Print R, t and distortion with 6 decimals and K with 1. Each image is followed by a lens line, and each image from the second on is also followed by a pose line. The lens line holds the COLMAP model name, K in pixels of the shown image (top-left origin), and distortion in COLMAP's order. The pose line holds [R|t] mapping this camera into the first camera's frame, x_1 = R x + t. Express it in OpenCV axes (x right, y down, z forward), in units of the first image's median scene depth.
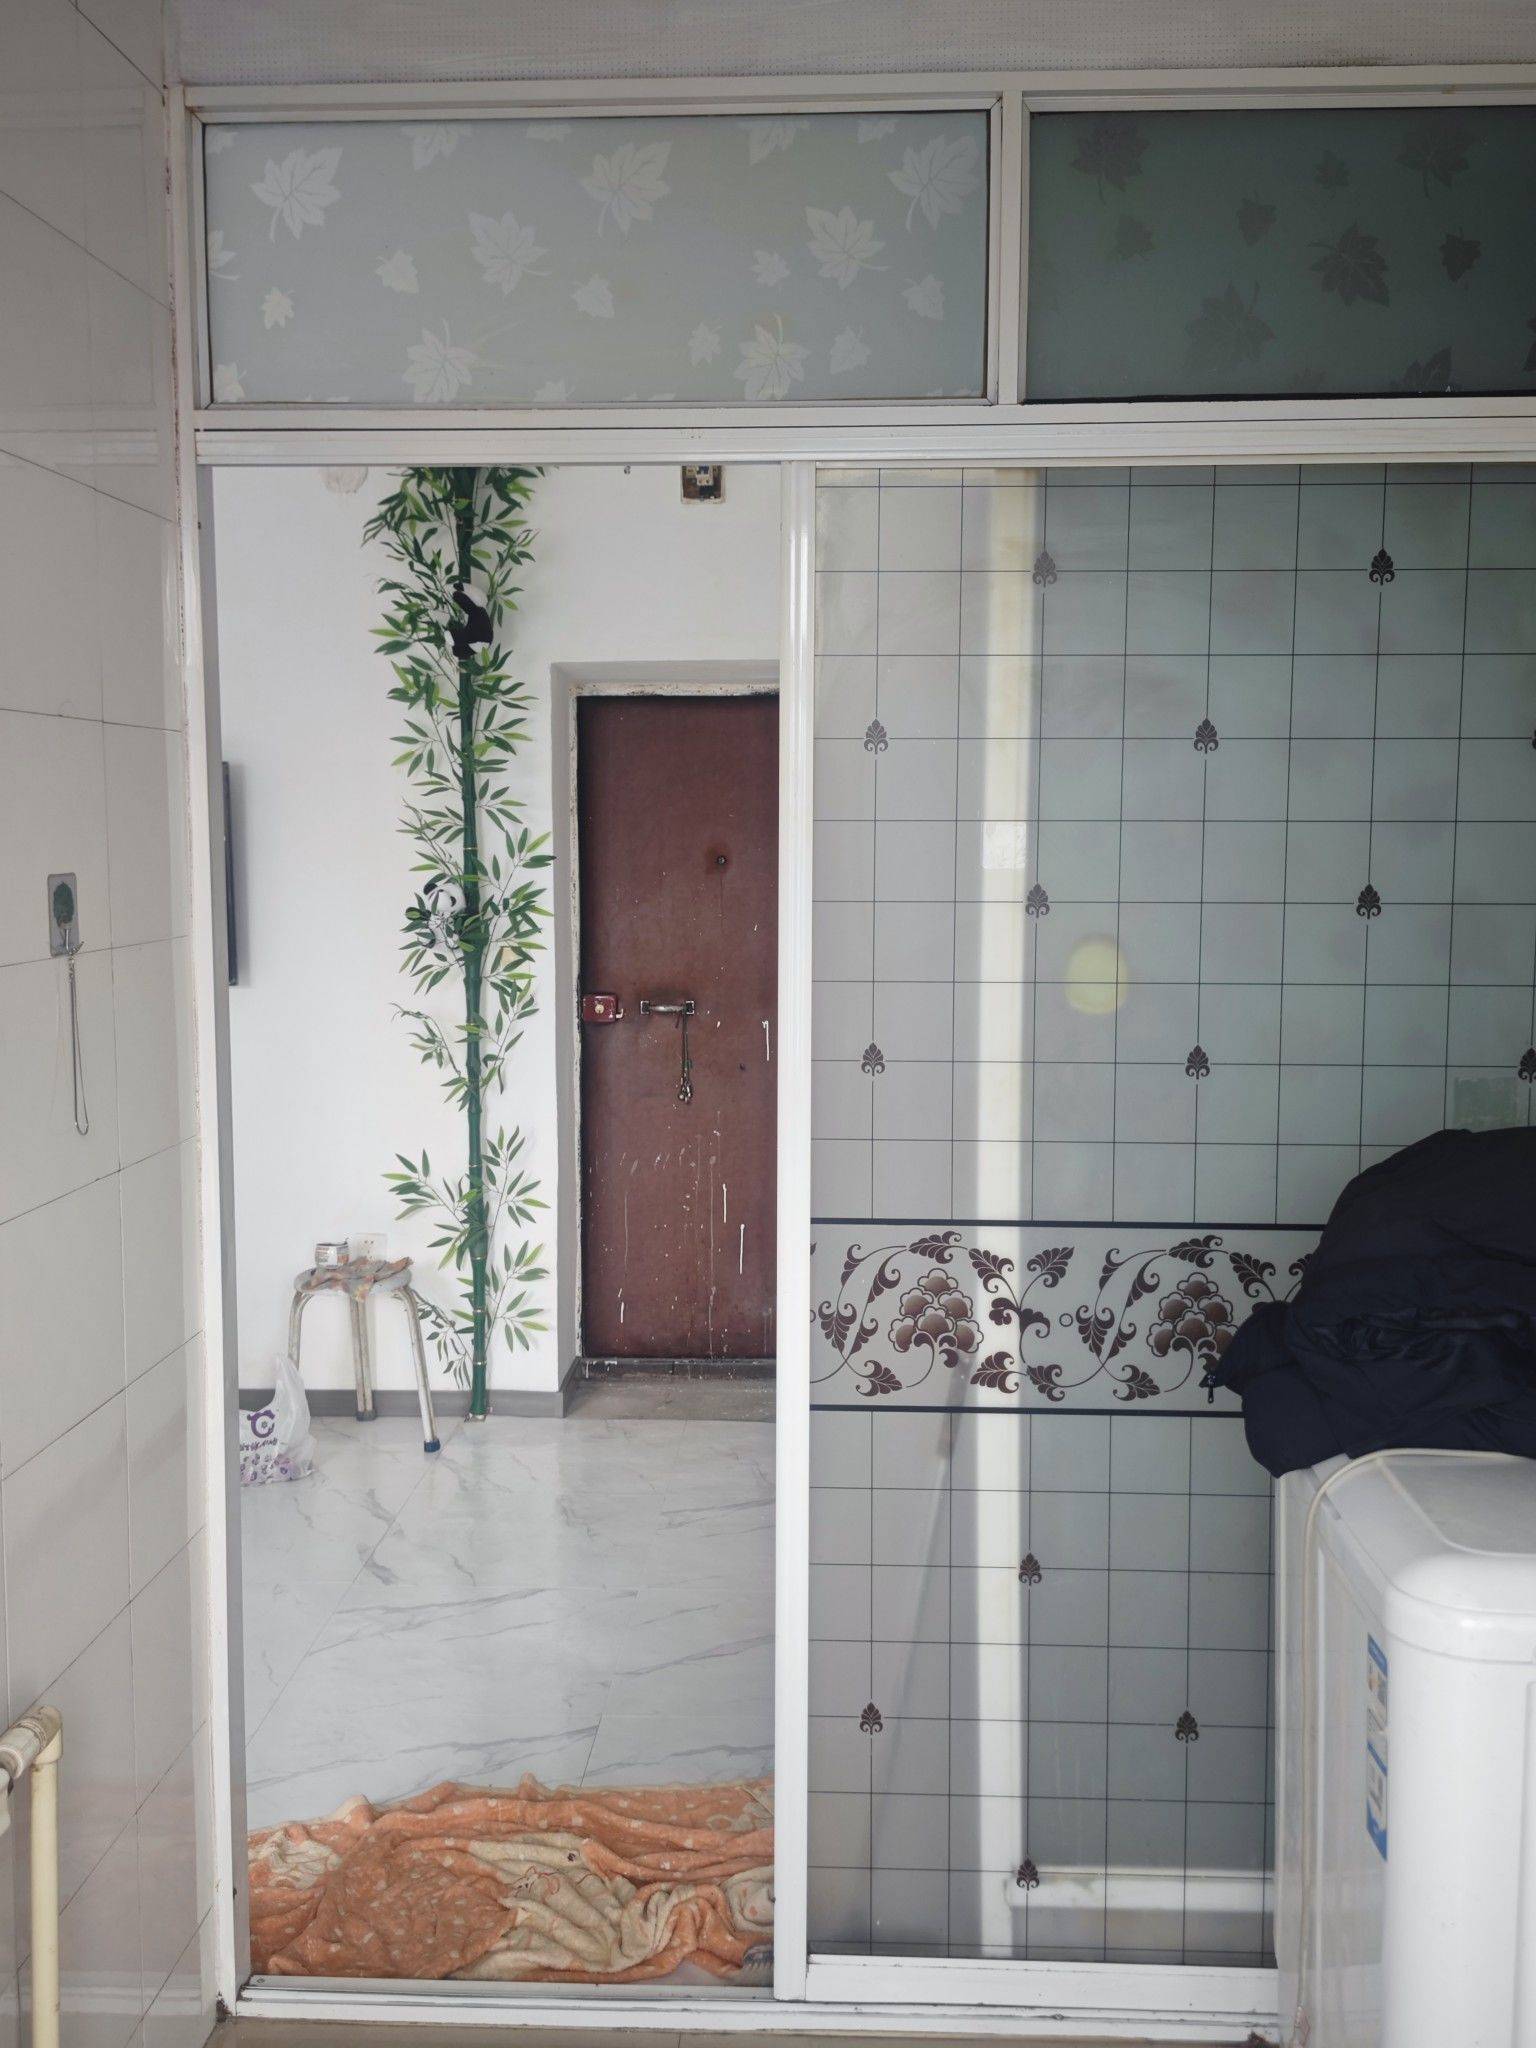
lens RADIAL K [[2124.2, 0, 776.9], [0, 2124.2, 1025.4], [0, 0, 1]] dist [0.092763, 0.000000]
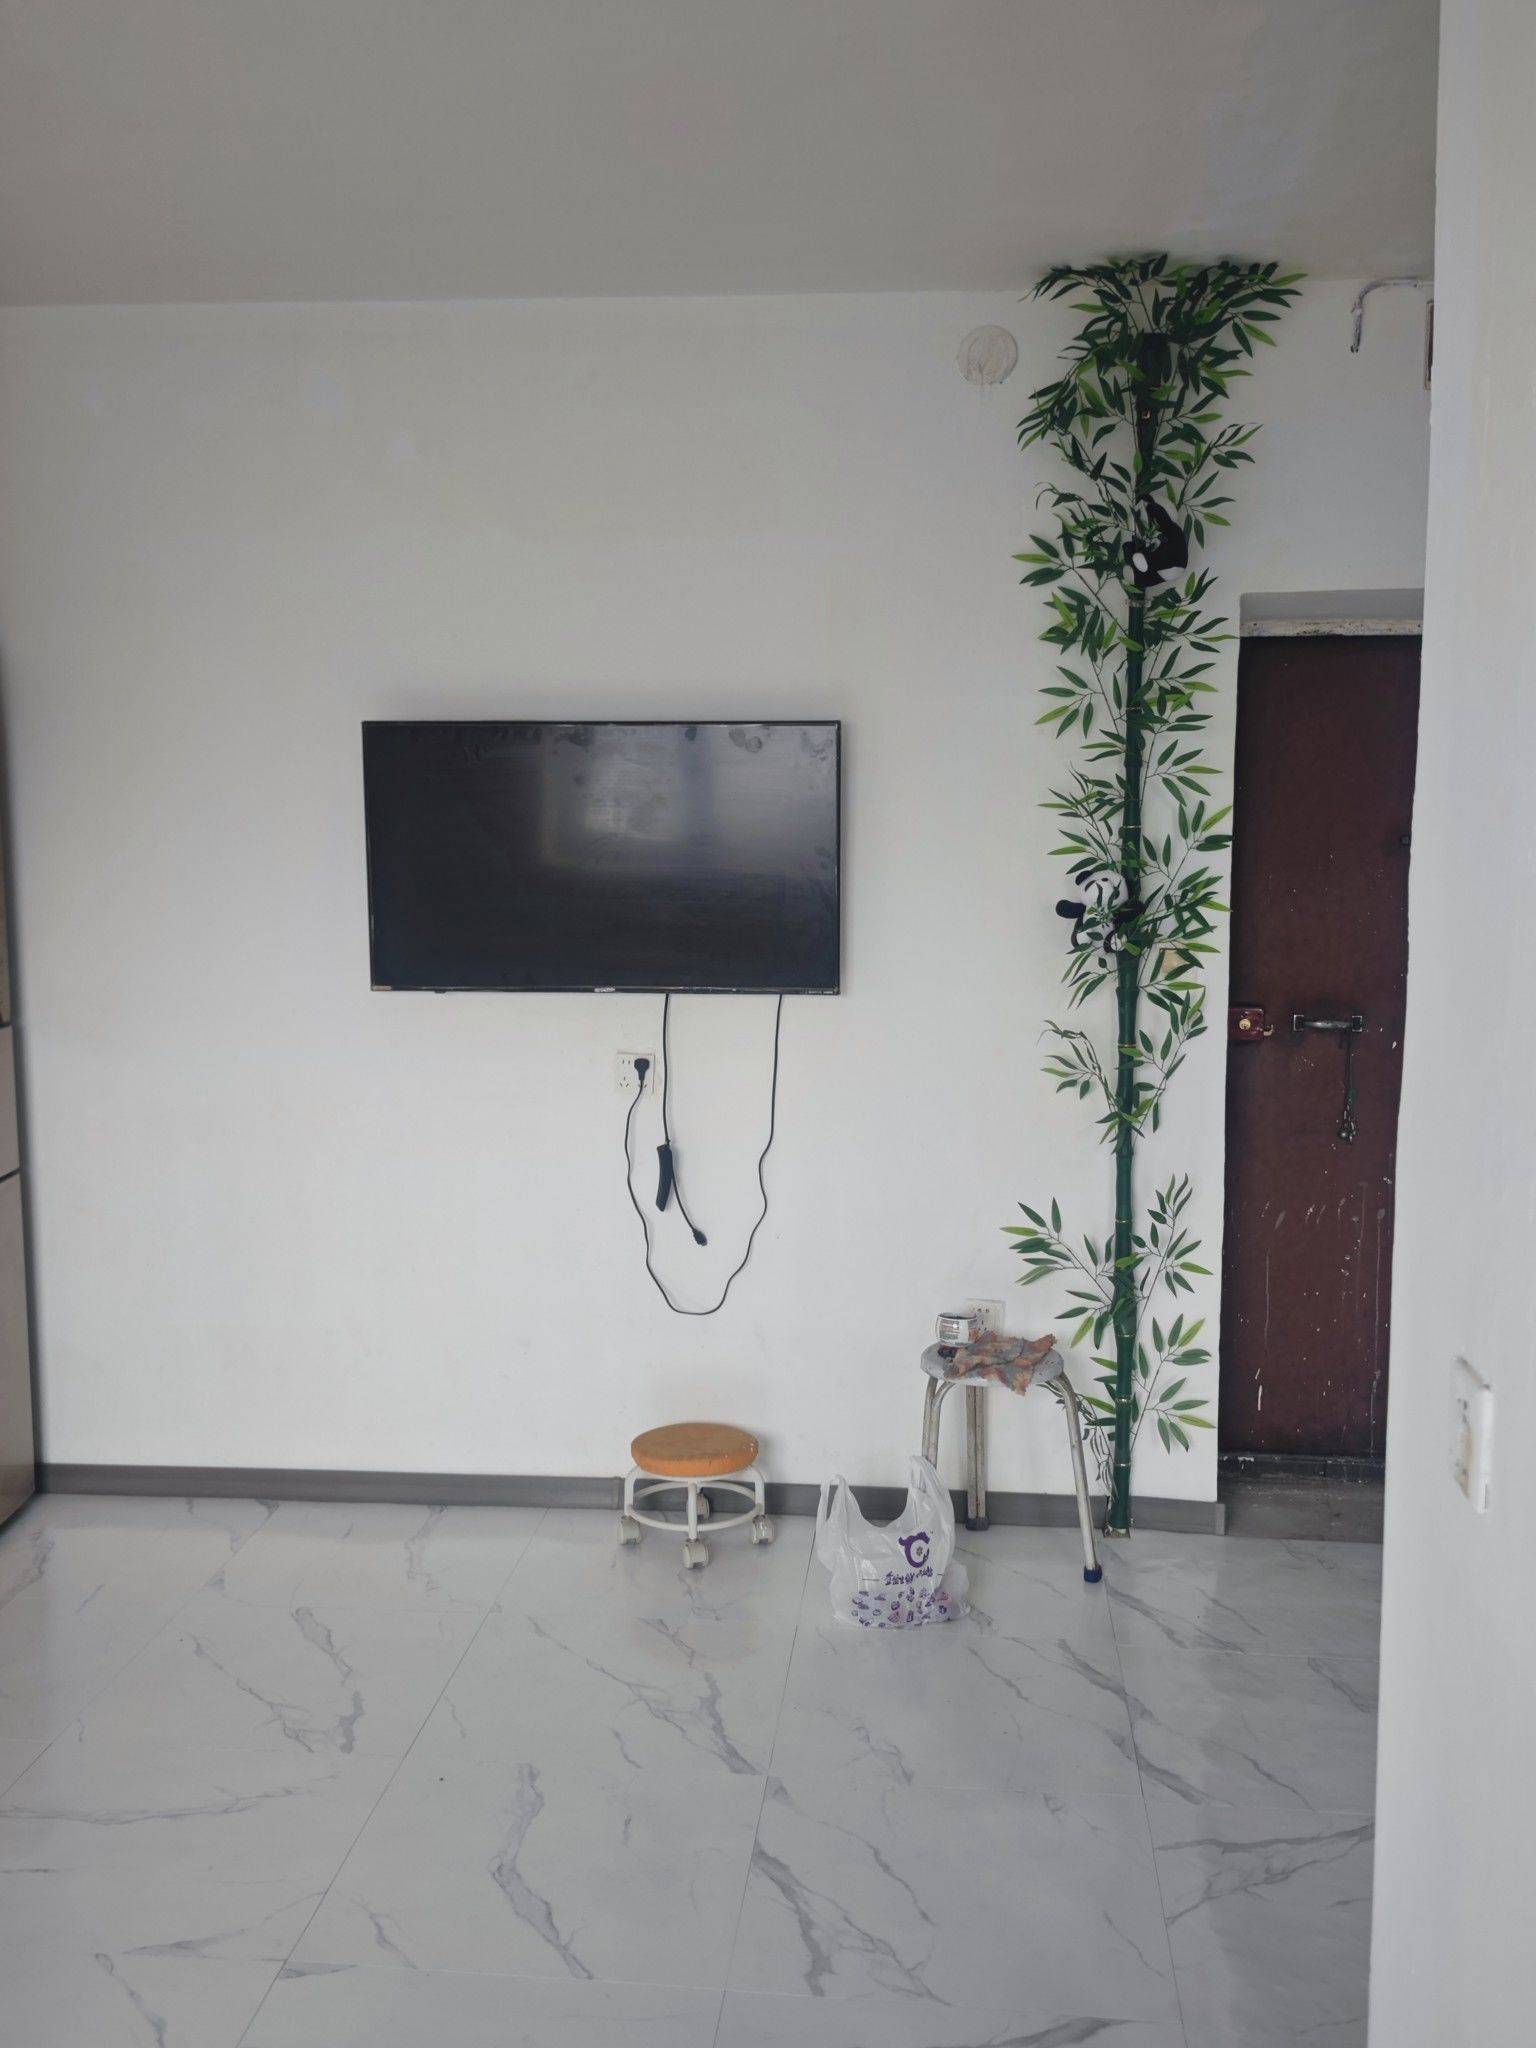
lens RADIAL K [[2124.2, 0, 760.7], [0, 2124.2, 1008.0], [0, 0, 1]] dist [0.092763, 0.000000]
pose [[0.998232, 0.011816, -0.058244, -0.234296], [-0.011403, 0.999908, 0.007409, -0.019046], [0.058326, -0.006732, 0.998275, 0.188166]]
